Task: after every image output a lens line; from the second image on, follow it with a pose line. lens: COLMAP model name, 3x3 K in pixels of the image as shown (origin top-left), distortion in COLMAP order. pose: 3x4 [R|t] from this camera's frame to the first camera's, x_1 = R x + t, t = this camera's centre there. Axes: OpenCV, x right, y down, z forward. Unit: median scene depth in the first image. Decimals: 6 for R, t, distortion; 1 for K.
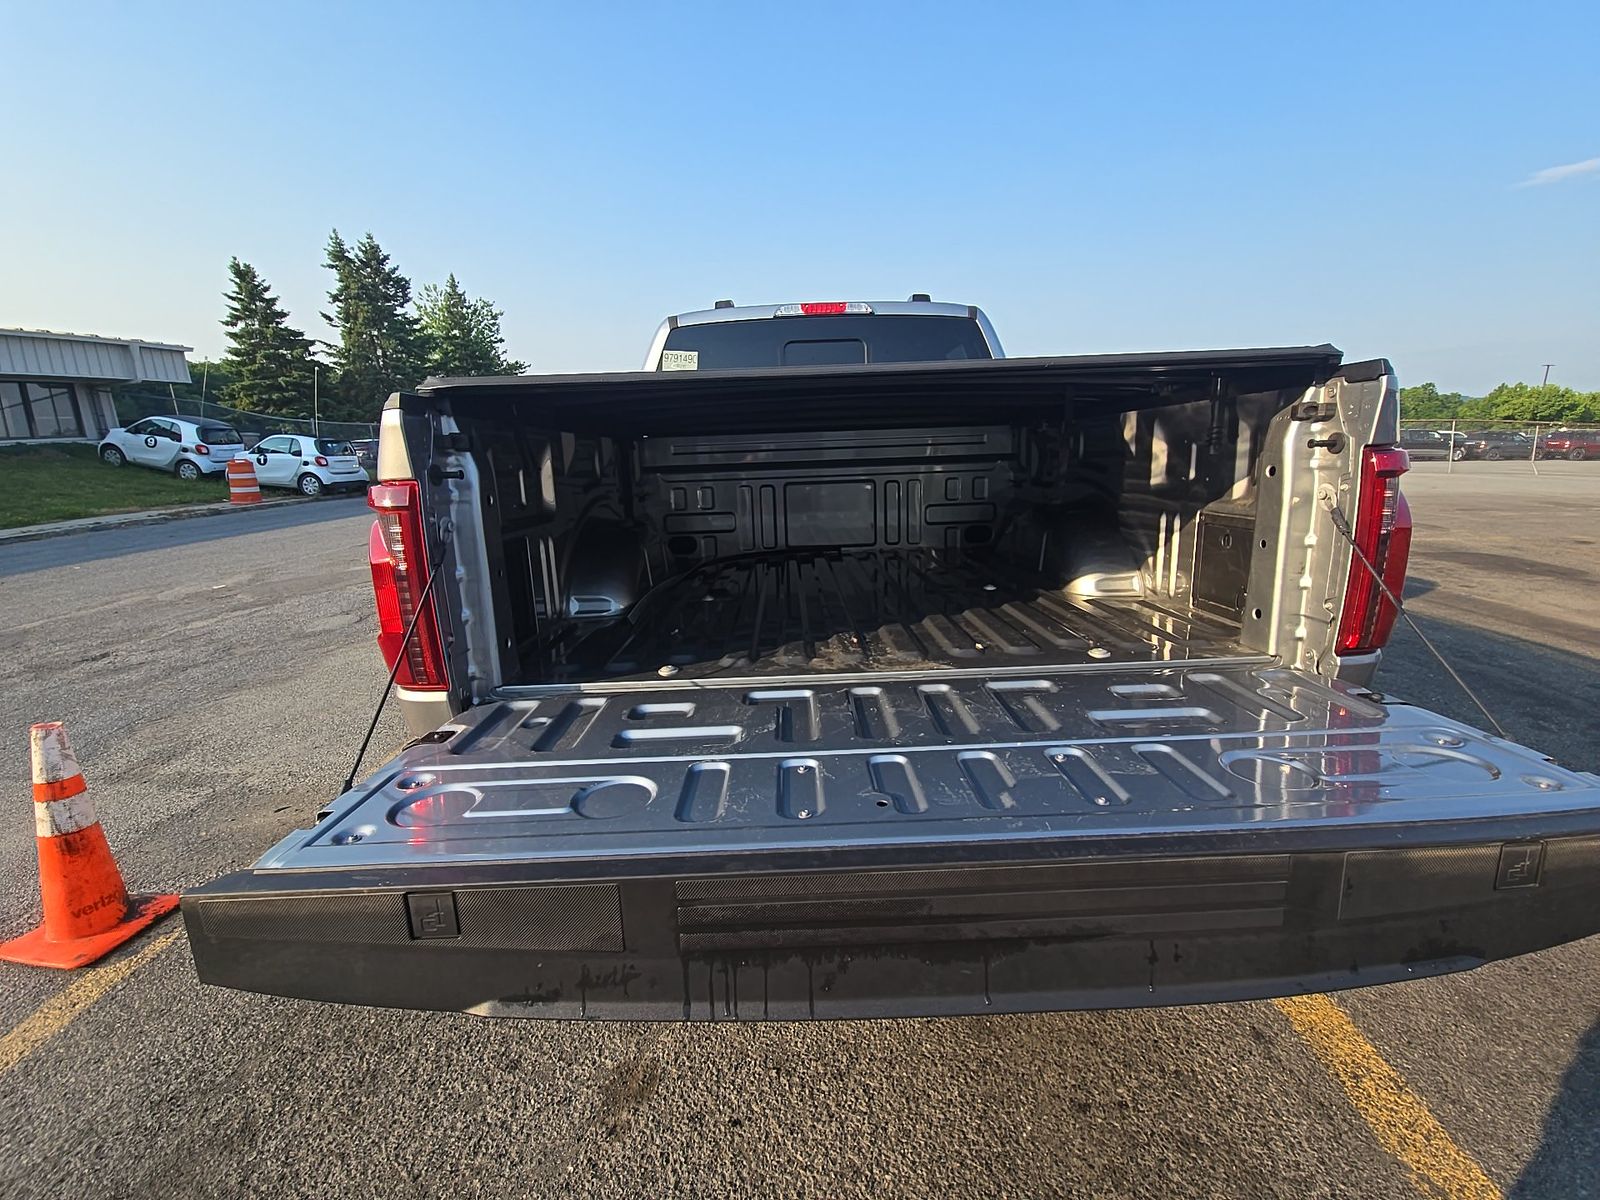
lens RADIAL K [[652.1, 0, 799.8], [0, 652.1, 592.0], [0, 0, 1]] dist [0.014696, -0.010434]
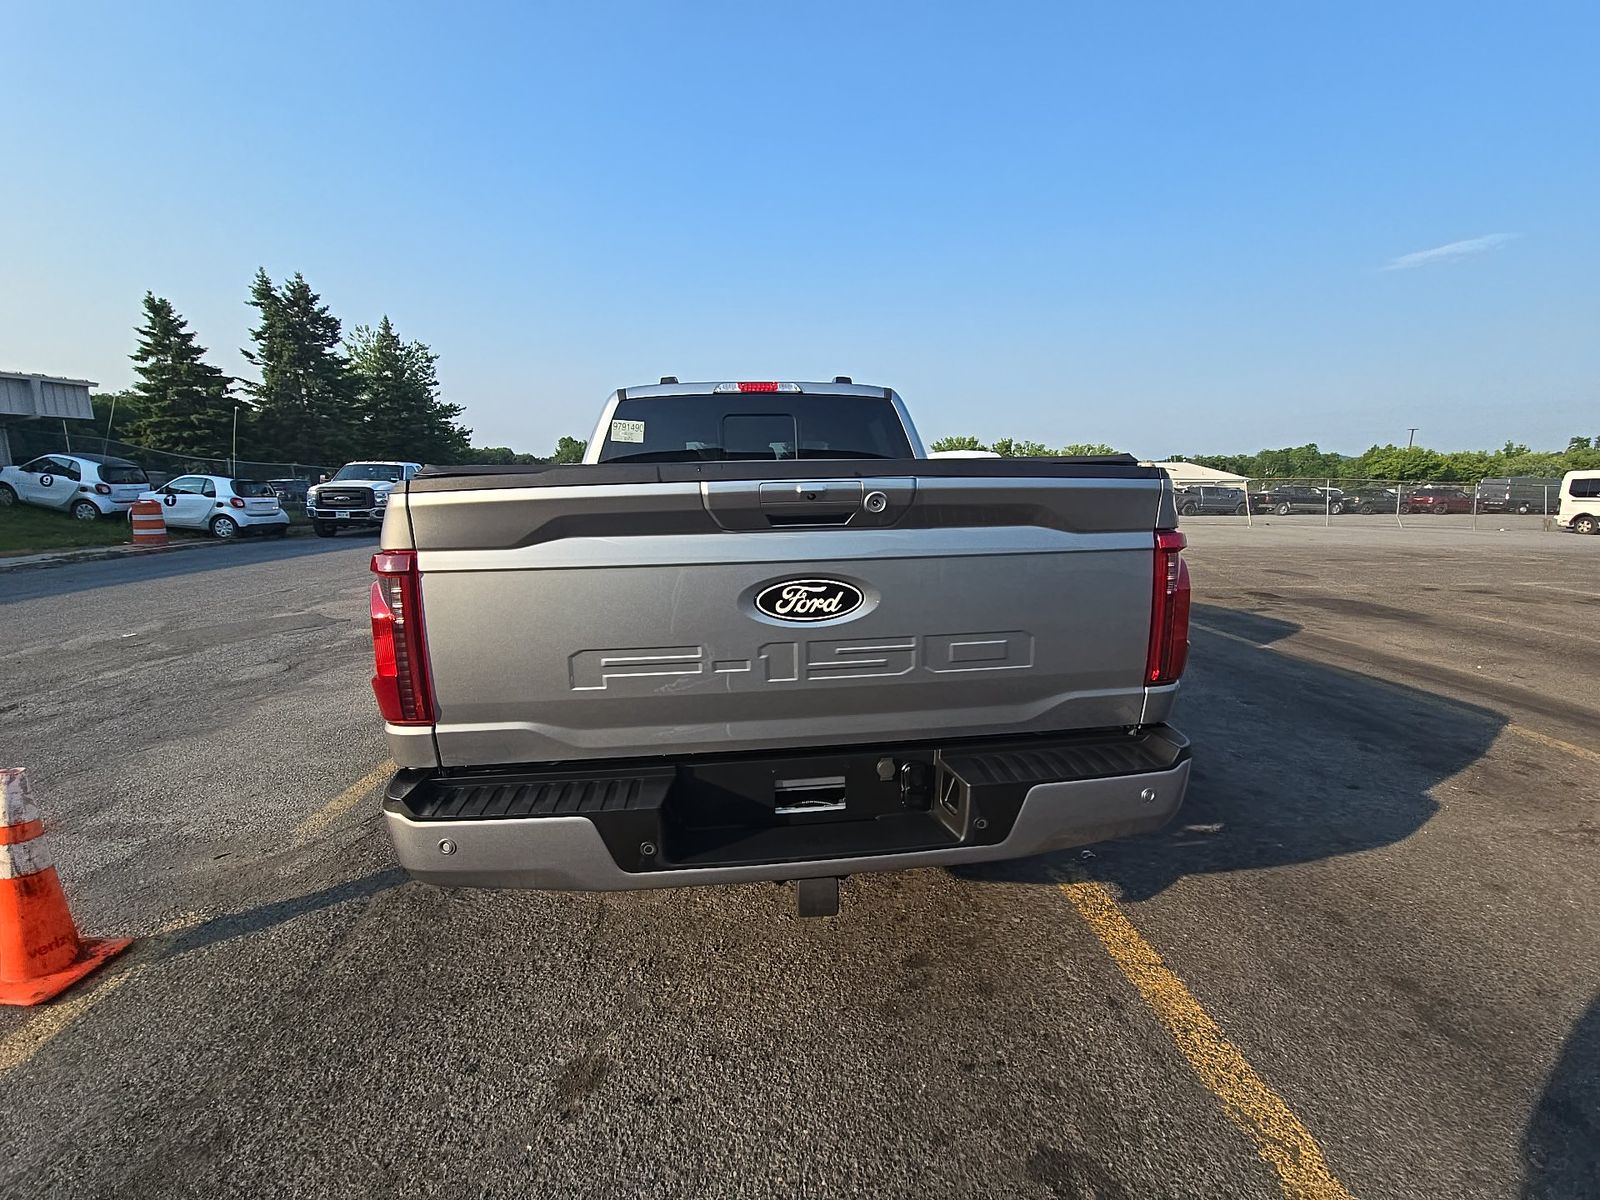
lens RADIAL K [[652.1, 0, 801.3], [0, 652.1, 591.7], [0, 0, 1]] dist [0.014696, -0.010434]
pose [[0.995612, 0.000811, 0.093578, 0.006188], [0.005559, 0.997684, -0.067795, -0.002330], [-0.093416, 0.068017, 0.993301, -0.107334]]
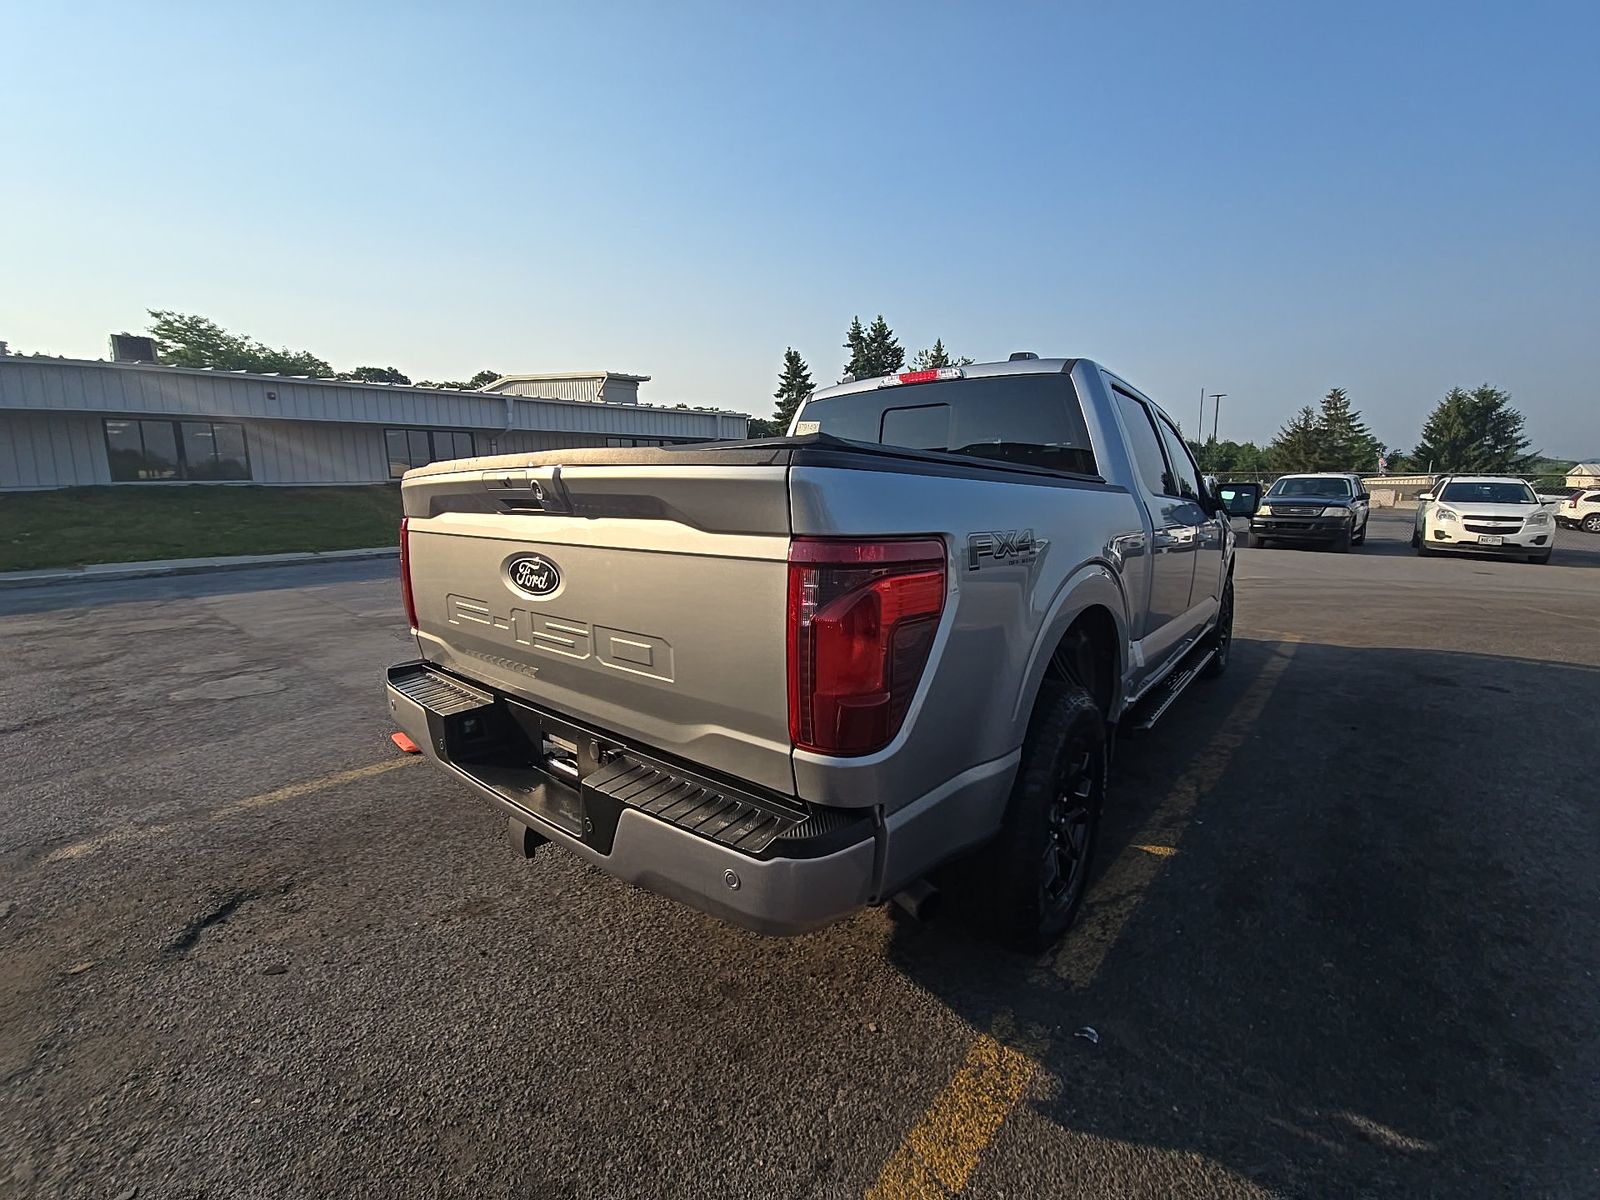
lens RADIAL K [[652.1, 0, 795.5], [0, 652.1, 591.3], [0, 0, 1]] dist [0.014696, -0.010434]
pose [[0.761417, 0.127199, -0.635661, 0.601321], [-0.167752, 0.985822, -0.003671, -0.053483], [0.626182, 0.109429, 0.771960, 0.096573]]
